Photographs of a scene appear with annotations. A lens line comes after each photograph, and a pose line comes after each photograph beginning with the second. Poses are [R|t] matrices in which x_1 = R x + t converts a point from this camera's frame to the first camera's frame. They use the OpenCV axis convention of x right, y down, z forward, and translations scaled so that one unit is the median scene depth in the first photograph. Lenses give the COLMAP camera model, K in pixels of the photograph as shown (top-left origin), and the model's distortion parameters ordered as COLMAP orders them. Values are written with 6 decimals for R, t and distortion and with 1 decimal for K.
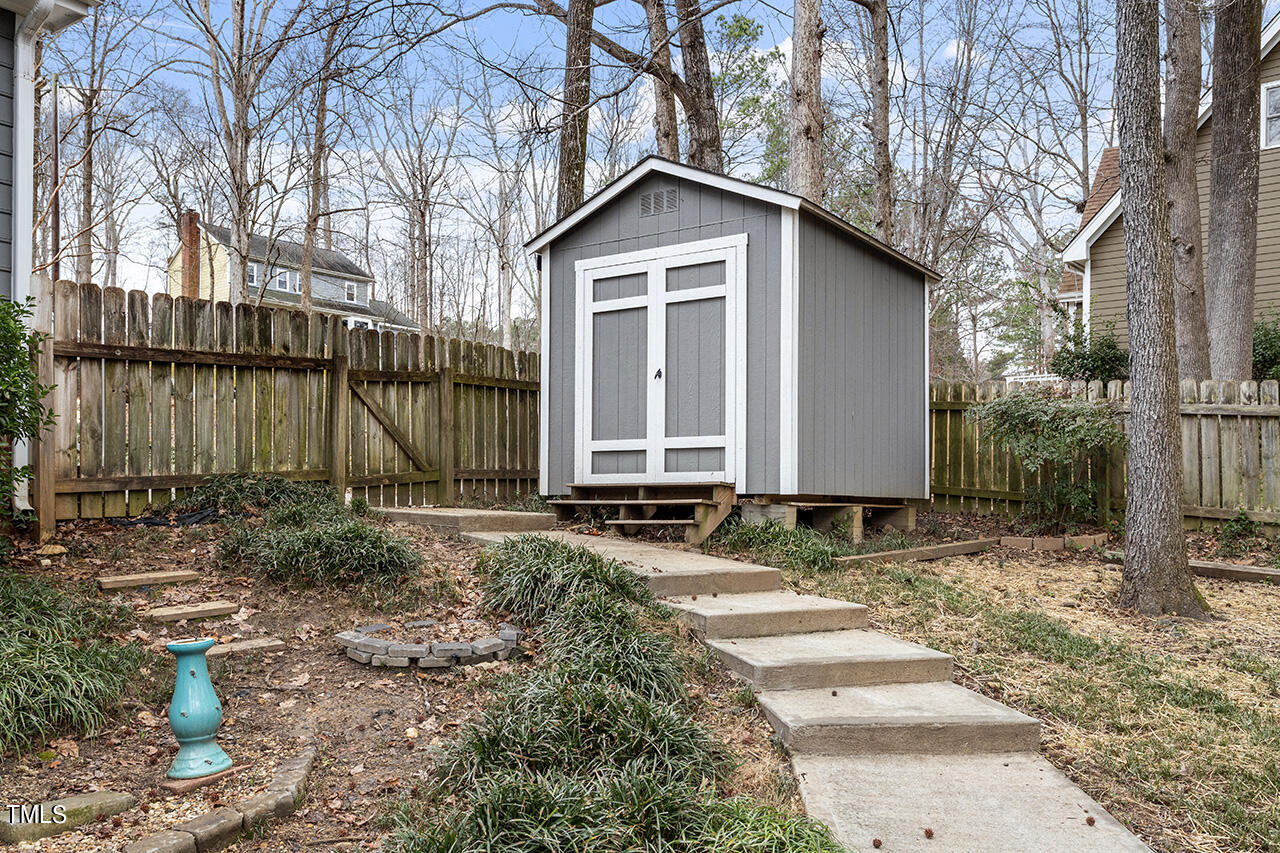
lens RADIAL K [[1051.1, 0, 638.9], [0, 1051.1, 491.1], [0, 0, 1]] dist [-0.003221, -0.003148]
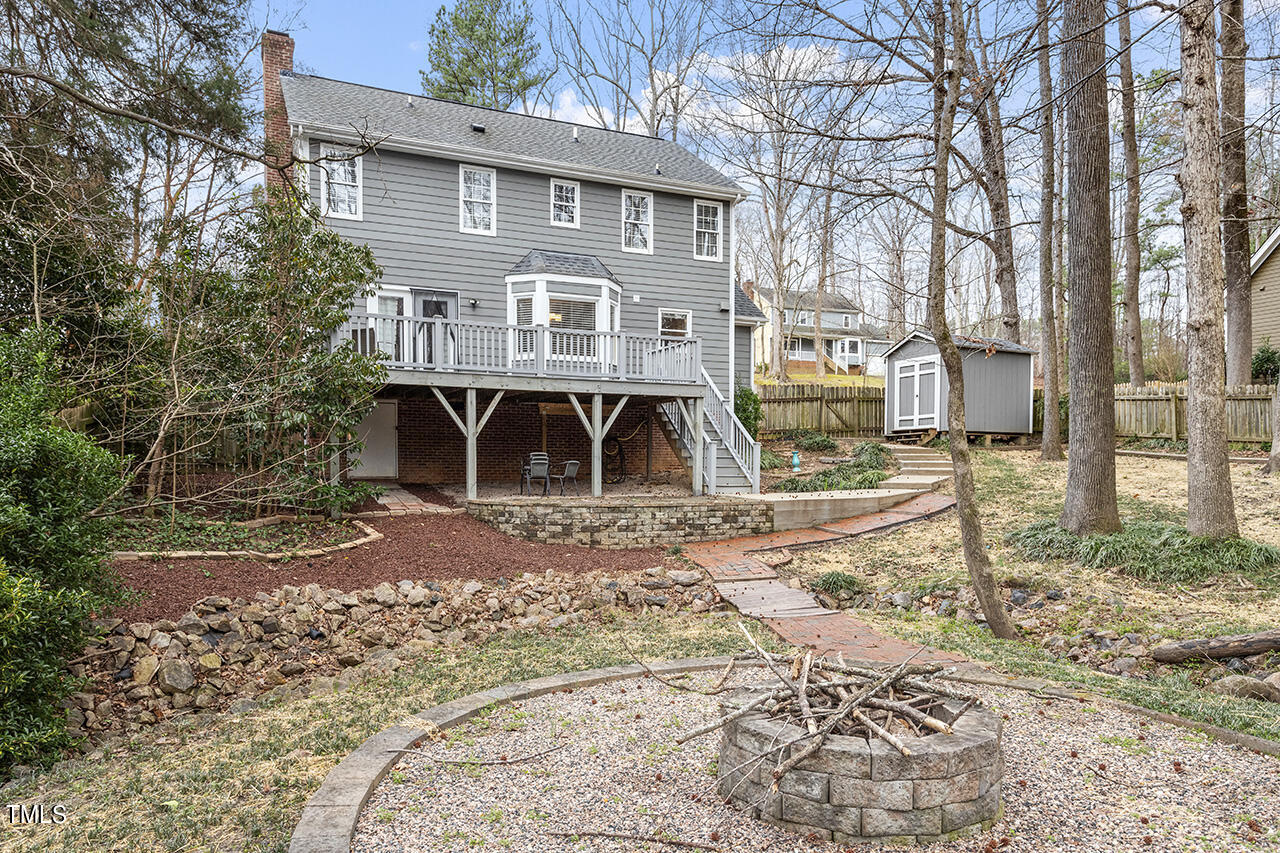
lens RADIAL K [[918.6, 0, 609.7], [0, 918.6, 503.3], [0, 0, 1]] dist [-0.003211, 0.000362]
pose [[0.861505, 0.012299, -0.507600, 0.666231], [0.009908, 0.999109, 0.041025, 0.100401], [0.507653, -0.040372, 0.860615, -2.030112]]
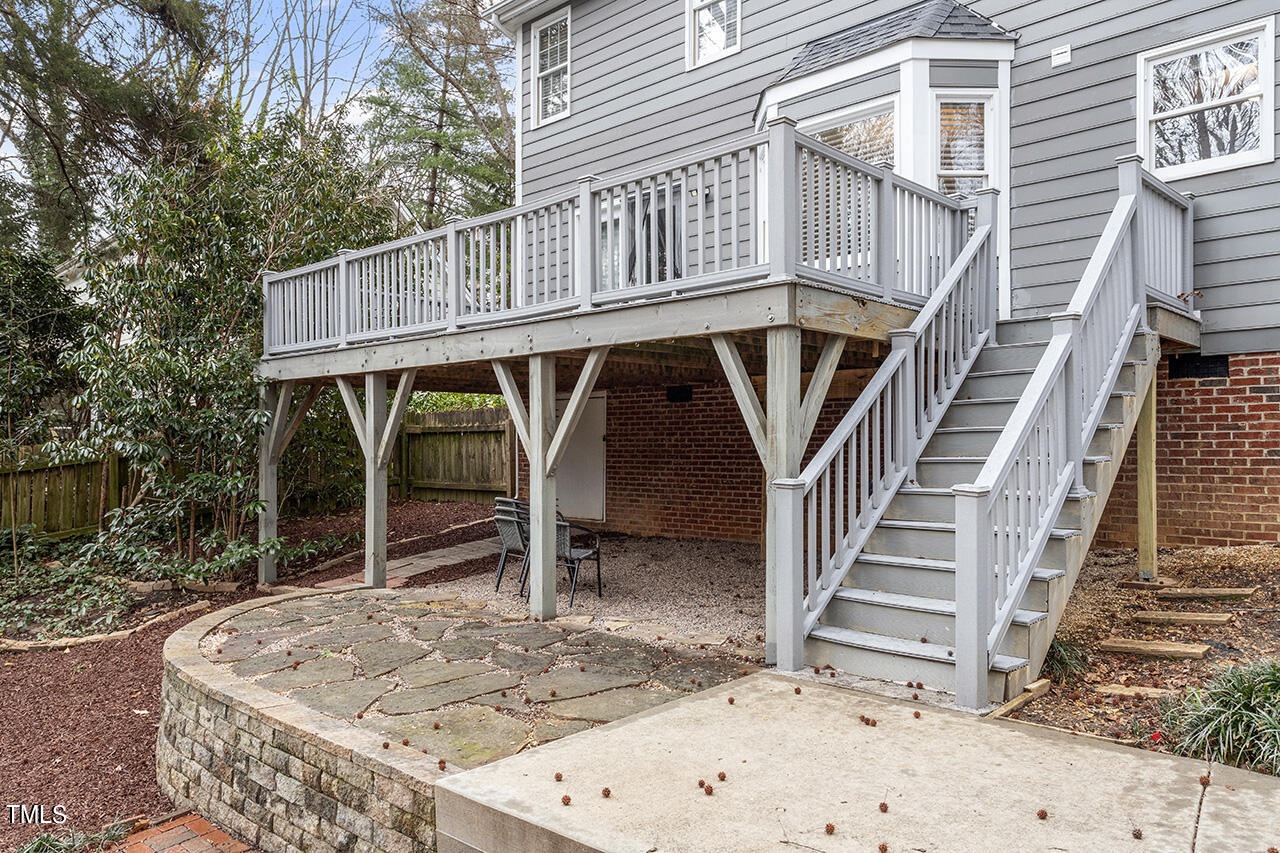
lens RADIAL K [[916.2, 0, 705.2], [0, 916.2, 443.3], [0, 0, 1]] dist [0.002224, 0.002225]
pose [[-0.157565, -0.013283, -0.987419, 0.371976], [0.007802, 0.999862, -0.014695, 0.030406], [0.987478, -0.010019, -0.157439, 0.016204]]
